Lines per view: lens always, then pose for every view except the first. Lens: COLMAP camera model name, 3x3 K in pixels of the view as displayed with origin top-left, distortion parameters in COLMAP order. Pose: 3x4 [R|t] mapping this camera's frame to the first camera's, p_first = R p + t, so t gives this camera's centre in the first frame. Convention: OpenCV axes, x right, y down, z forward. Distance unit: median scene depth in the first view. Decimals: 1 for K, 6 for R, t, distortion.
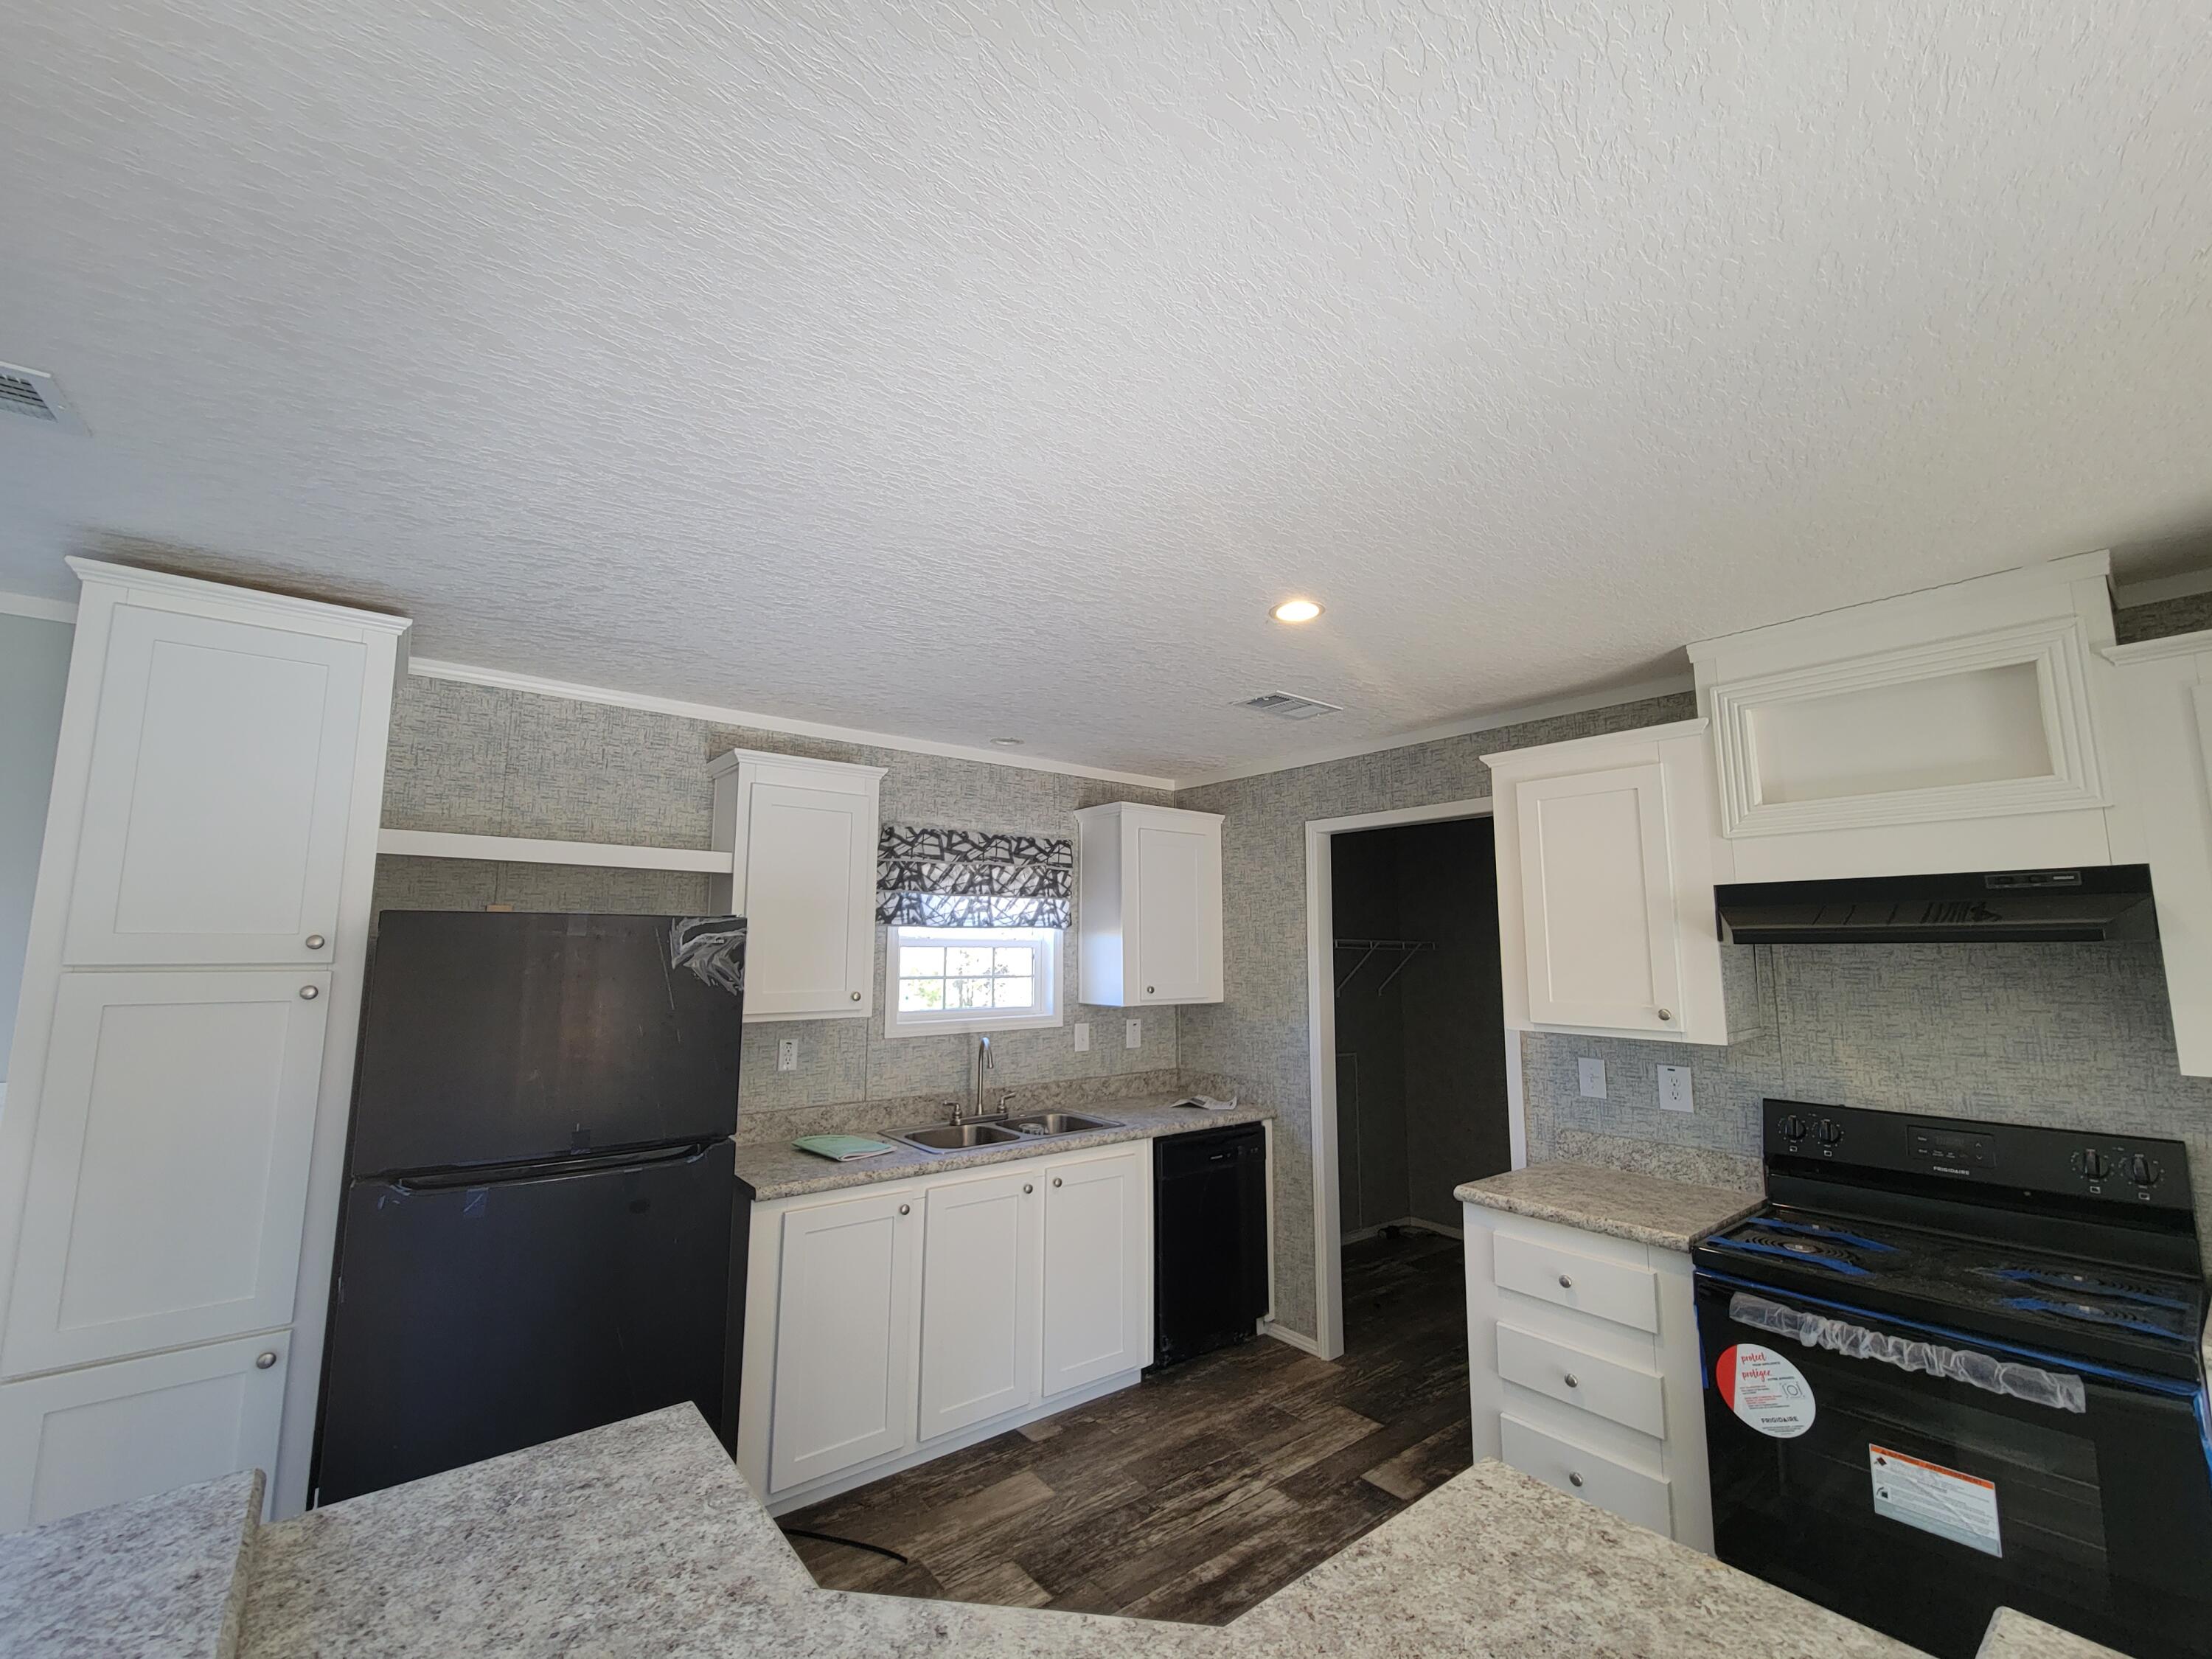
lens RADIAL K [[901.5, 0, 1093.9], [0, 901.5, 846.4], [0, 0, 1]] dist [0.006007, 0.000154]
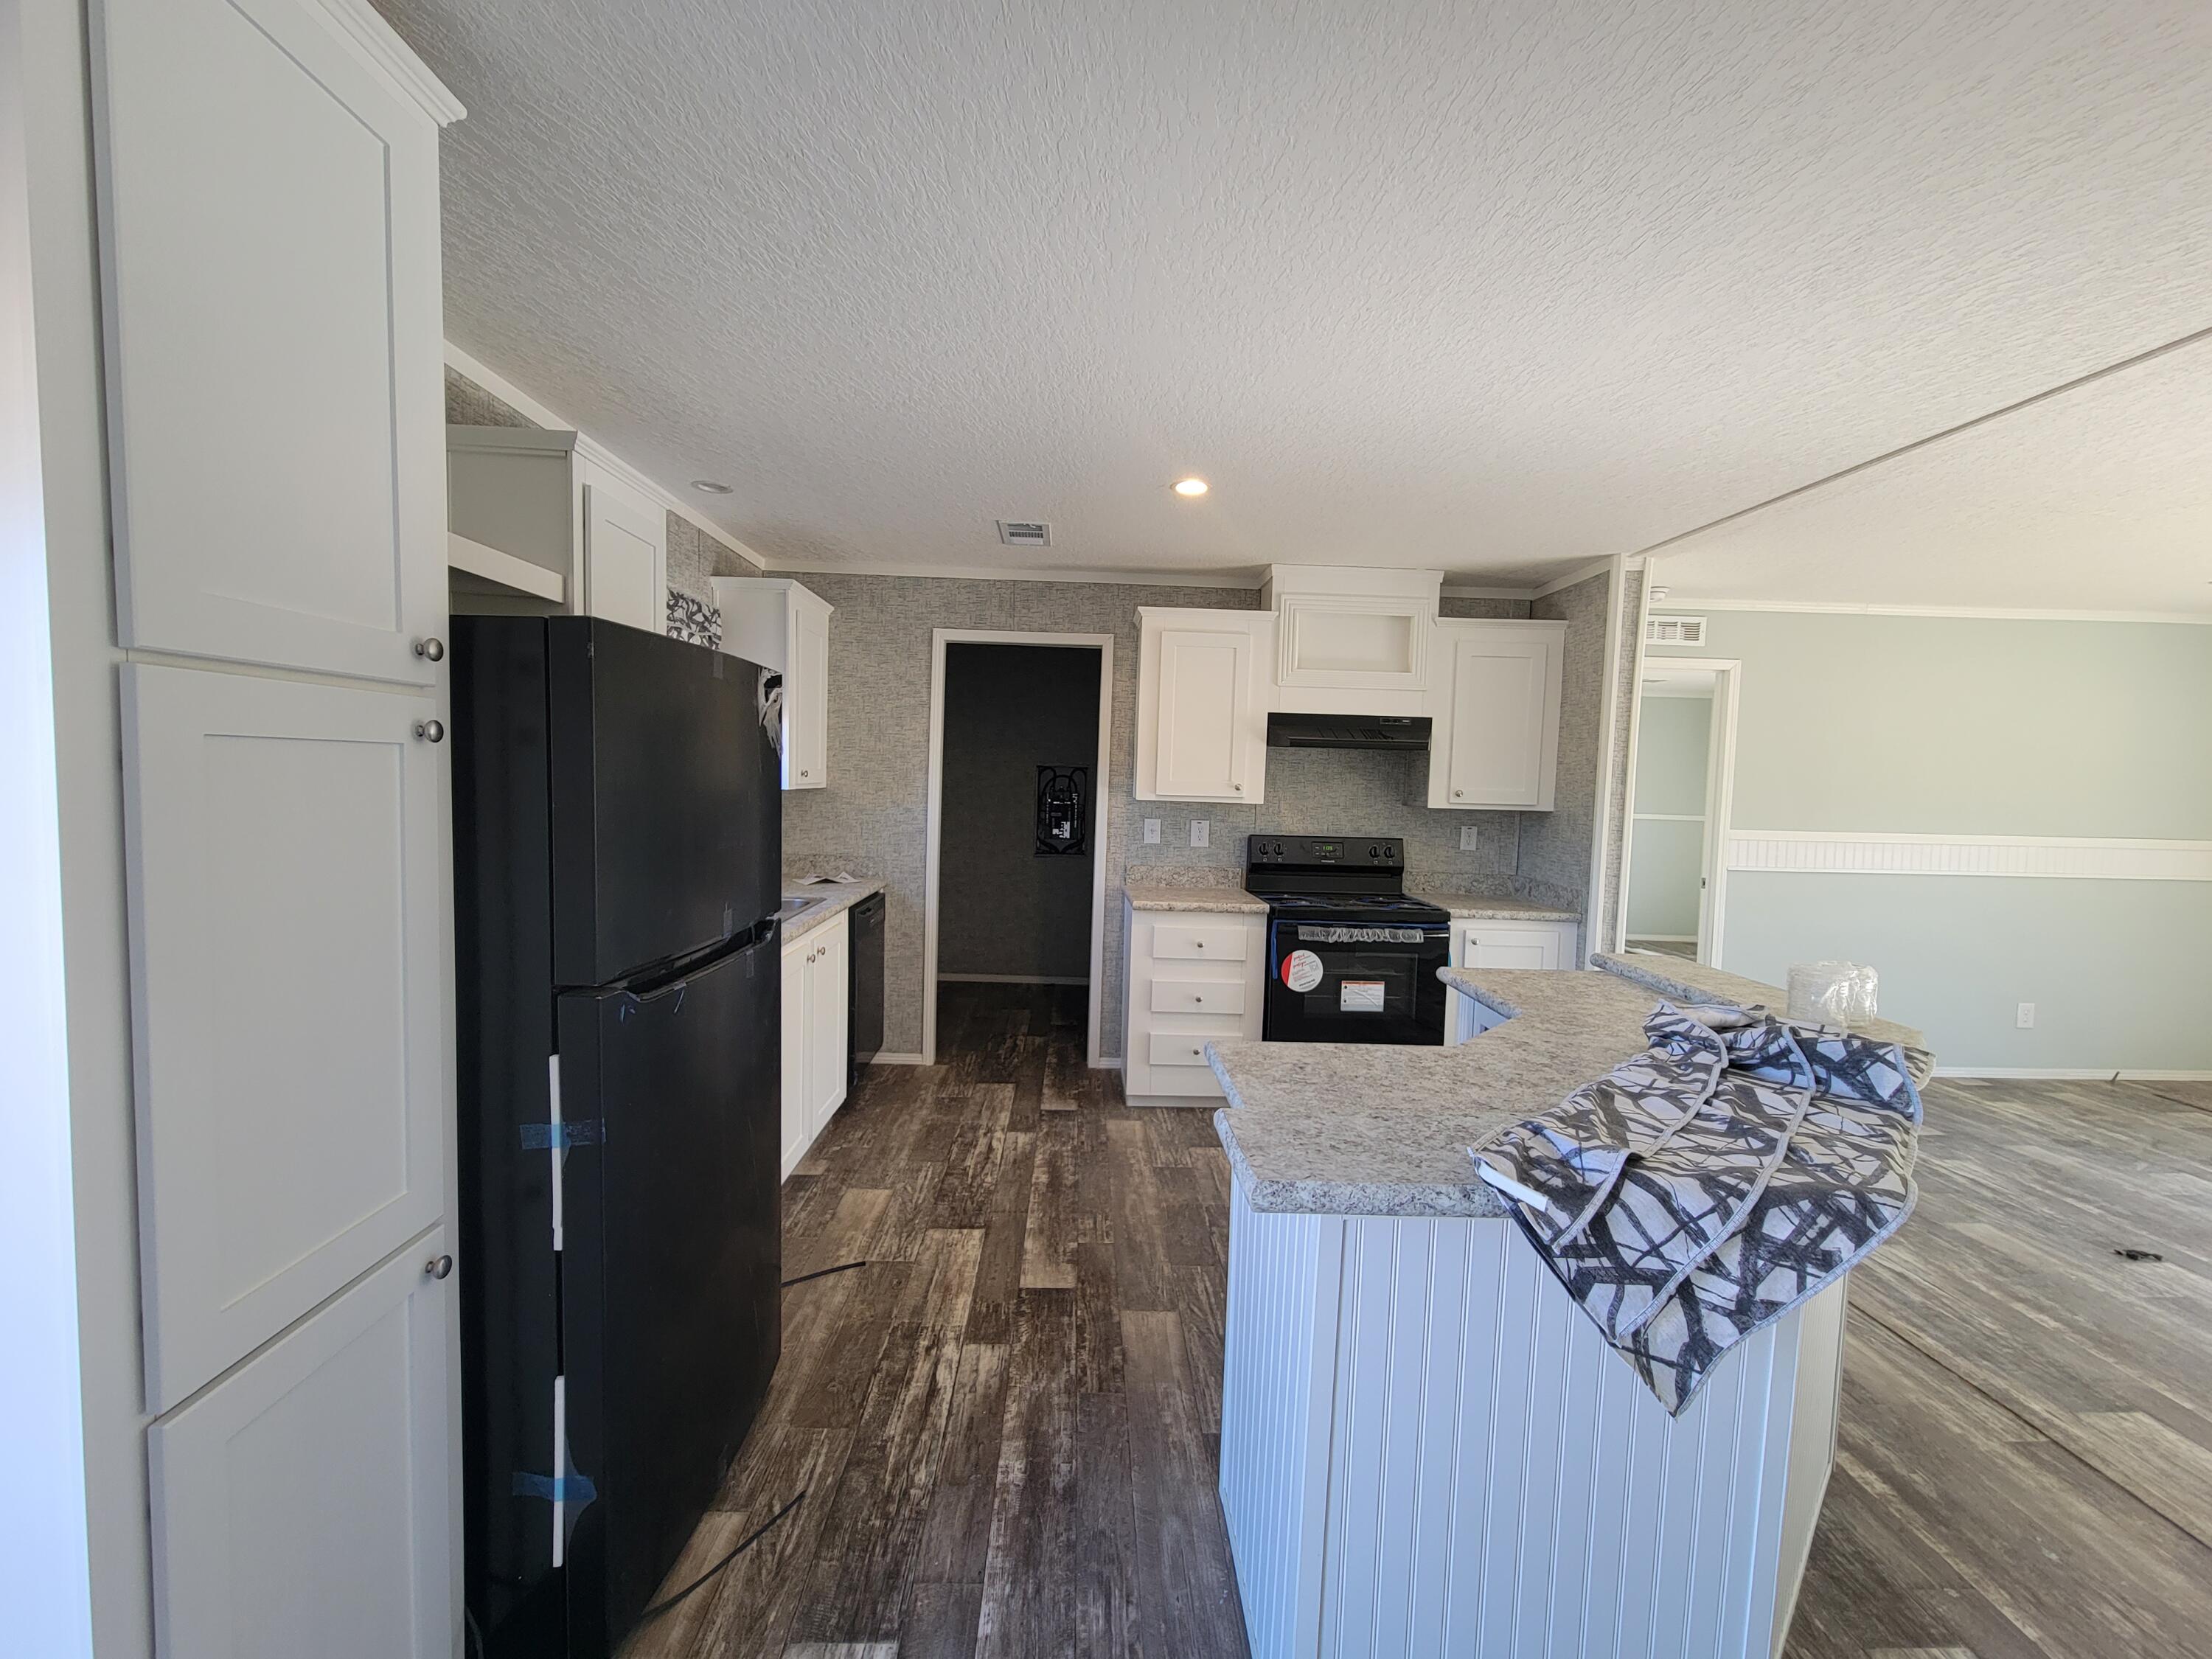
lens RADIAL K [[901.5, 0, 1076.8], [0, 901.5, 845.1], [0, 0, 1]] dist [0.006007, 0.000154]
pose [[0.610586, -0.046643, 0.790575, -0.849618], [-0.121018, 0.981045, 0.151346, 0.070058], [-0.782649, -0.188084, 0.593367, 0.206501]]
